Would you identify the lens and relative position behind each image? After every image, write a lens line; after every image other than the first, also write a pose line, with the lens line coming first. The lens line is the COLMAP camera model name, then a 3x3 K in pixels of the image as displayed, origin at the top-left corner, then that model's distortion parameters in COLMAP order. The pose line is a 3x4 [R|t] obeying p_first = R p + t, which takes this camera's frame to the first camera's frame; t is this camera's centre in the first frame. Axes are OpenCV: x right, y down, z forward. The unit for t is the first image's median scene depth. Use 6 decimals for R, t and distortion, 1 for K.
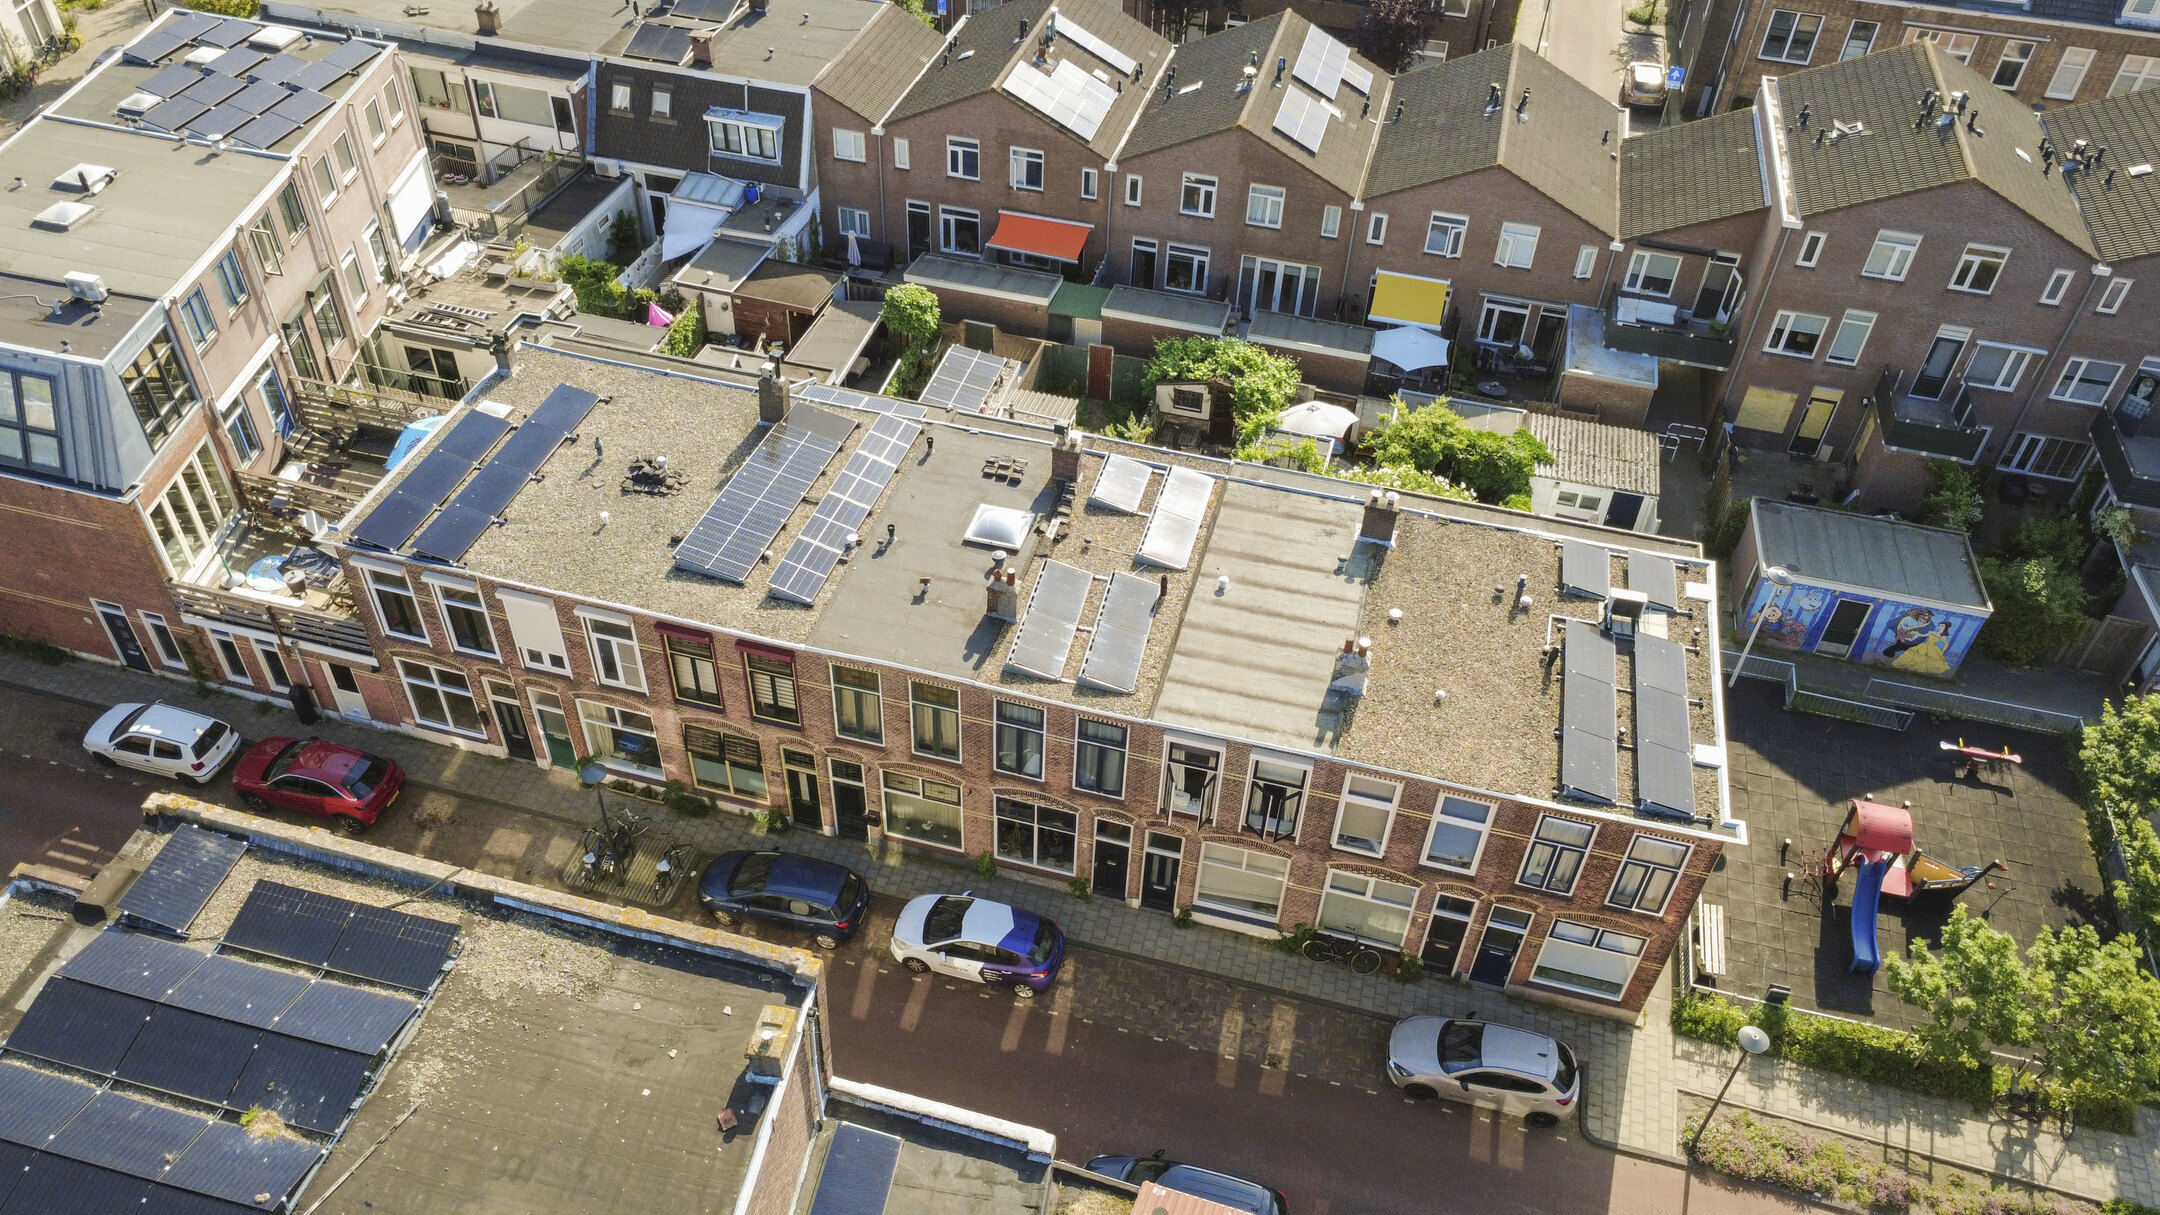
lens RADIAL K [[1579.6, 0, 1153.7], [0, 1579.6, 608.7], [0, 0, 1]] dist [0.004265, 0.000508]
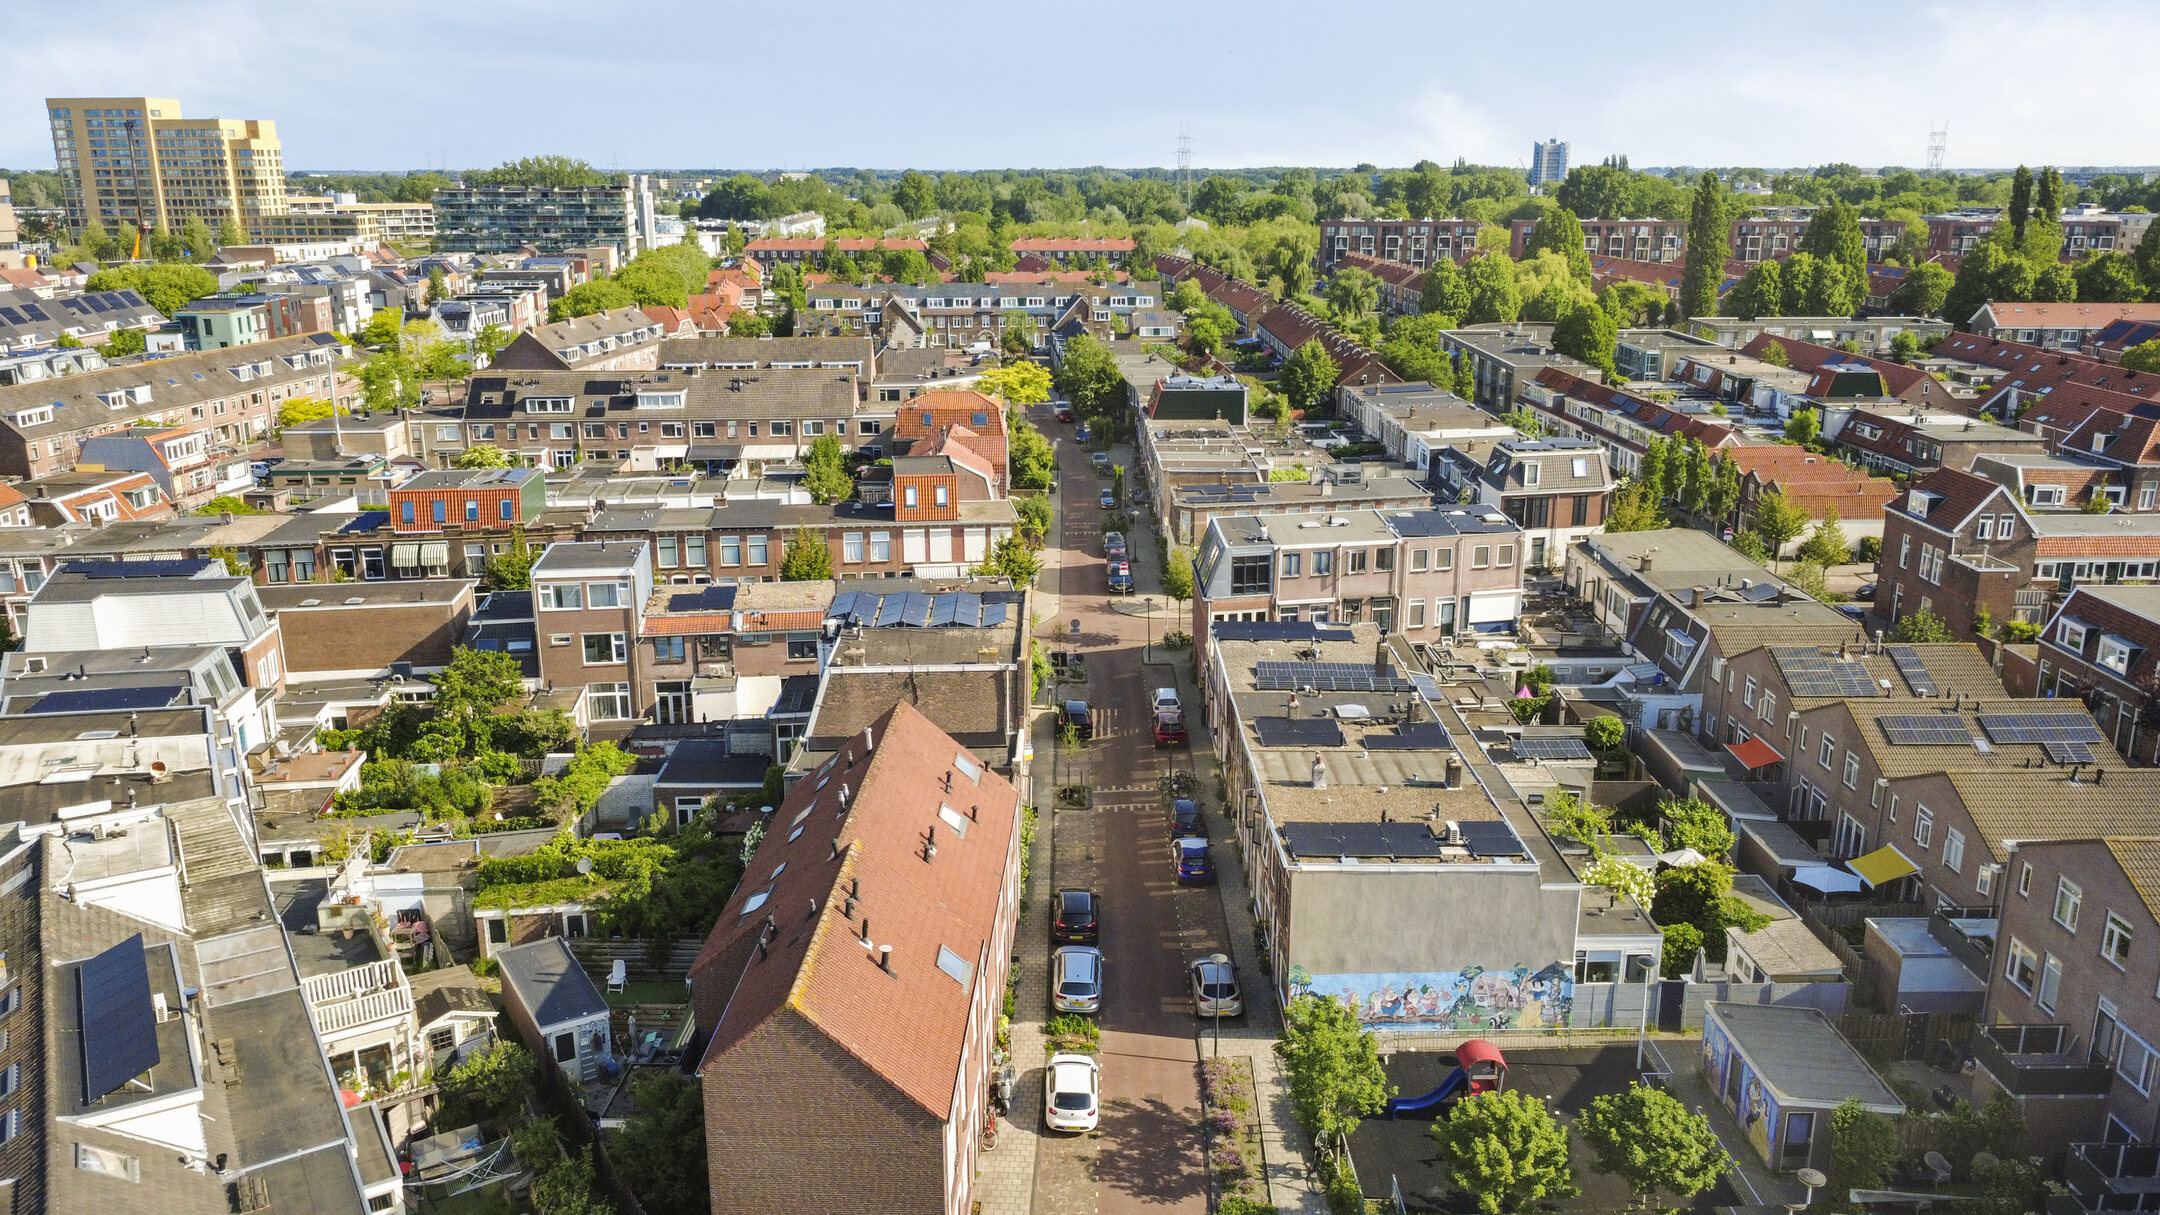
lens RADIAL K [[1691.9, 0, 1080.0], [0, 1691.9, 607.5], [0, 0, 1]] dist [0.000504, -0.000627]
pose [[0.245734, 0.201012, -0.948266, 1.565814], [-0.638107, 0.769945, -0.002148, 0.058932], [0.729681, 0.605623, 0.317469, 0.050280]]
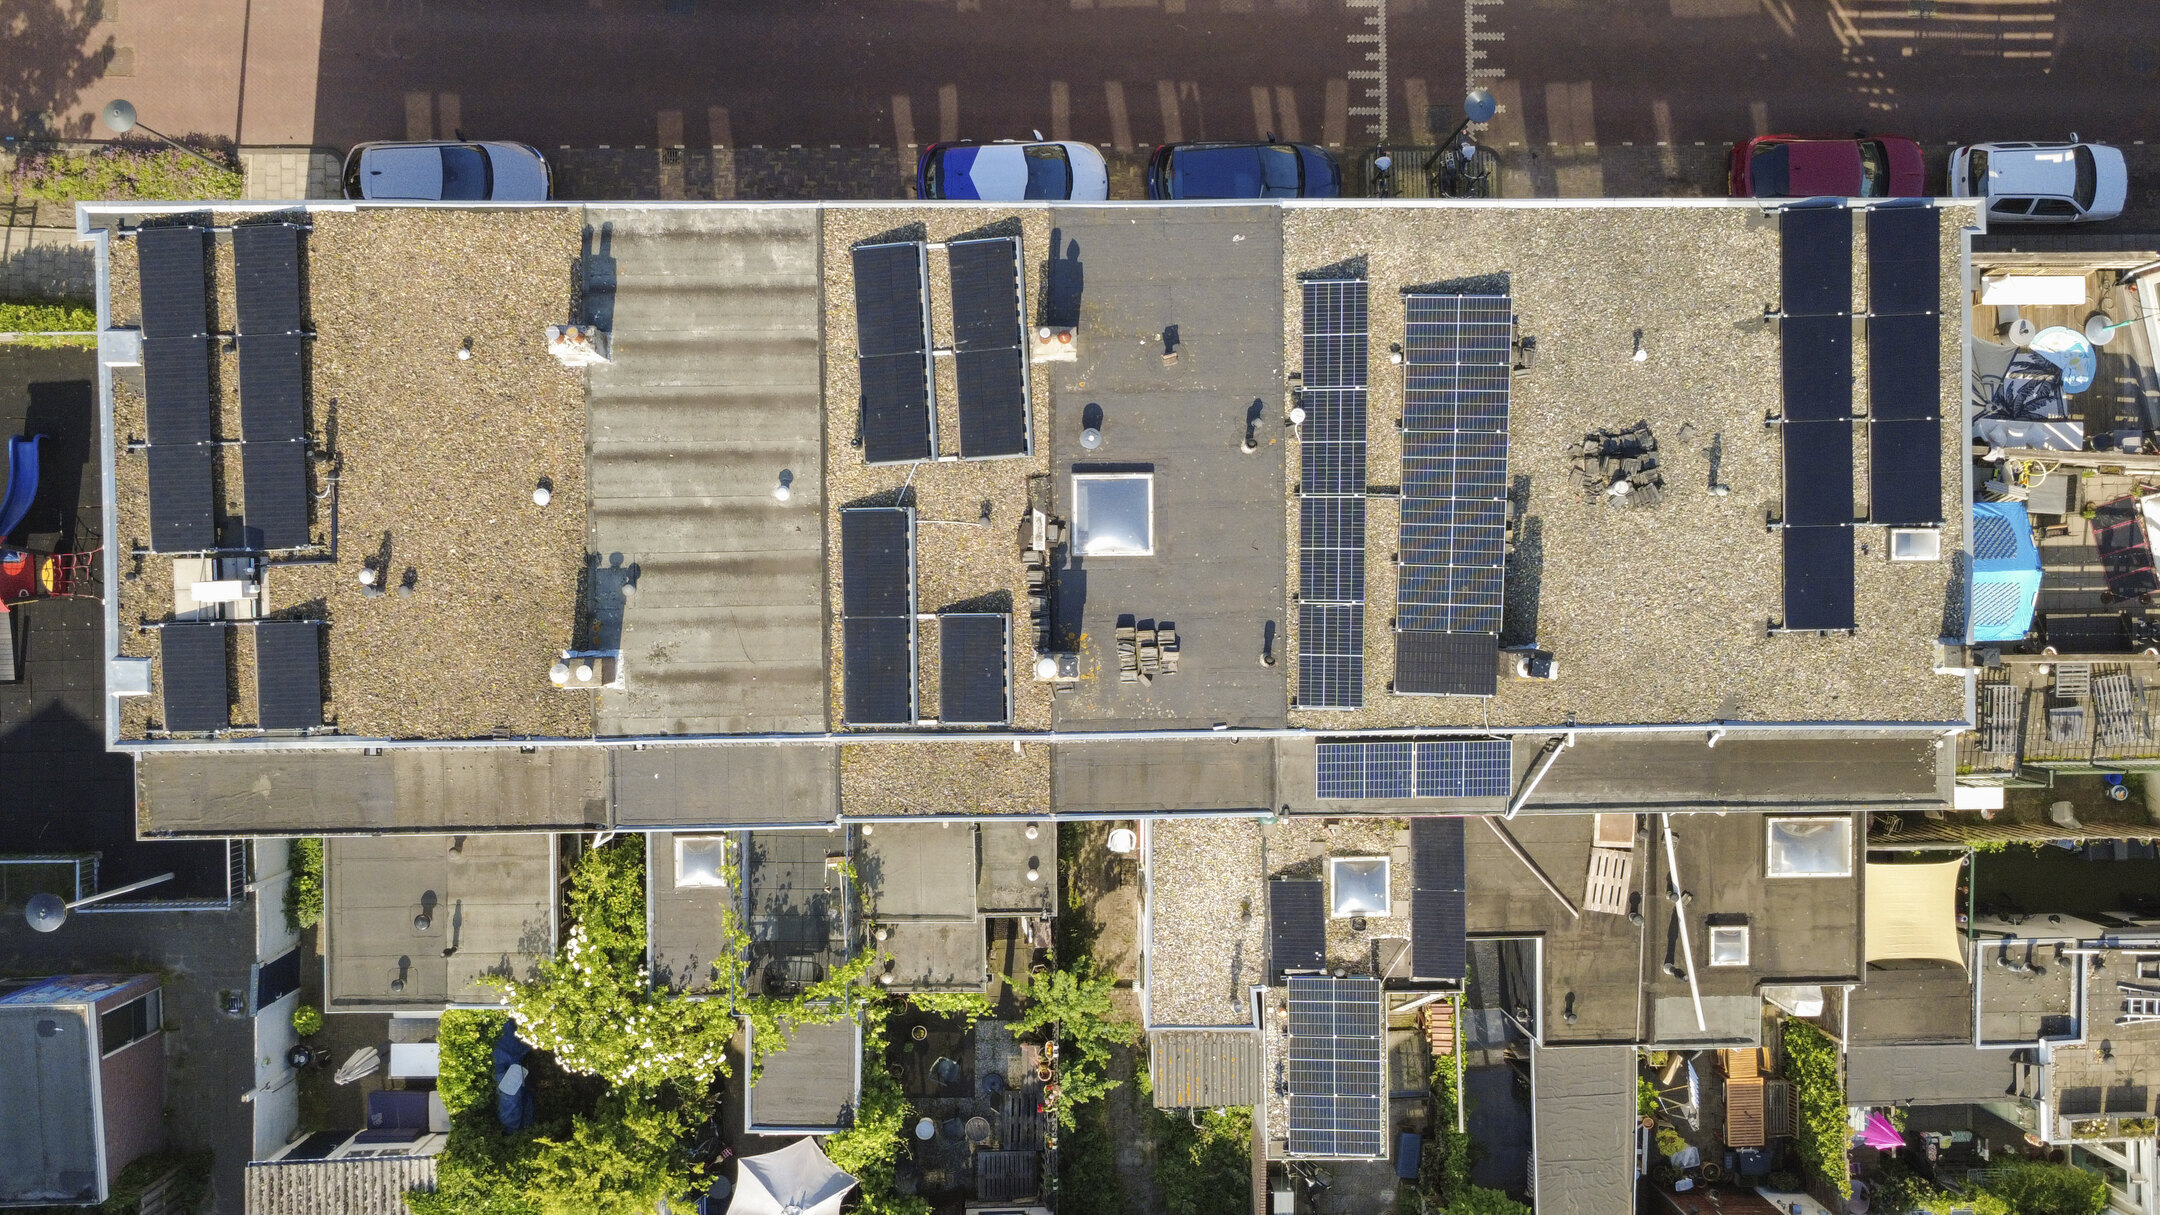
lens RADIAL K [[1559.9, 0, 1019.5], [0, 1559.9, 609.7], [0, 0, 1]] dist [0.000695, 0.001110]
pose [[-0.969623, 0.235295, -0.066836, -0.000104], [-0.208156, -0.650245, 0.730652, -0.536365], [0.128459, 0.722370, 0.679471, 0.512686]]
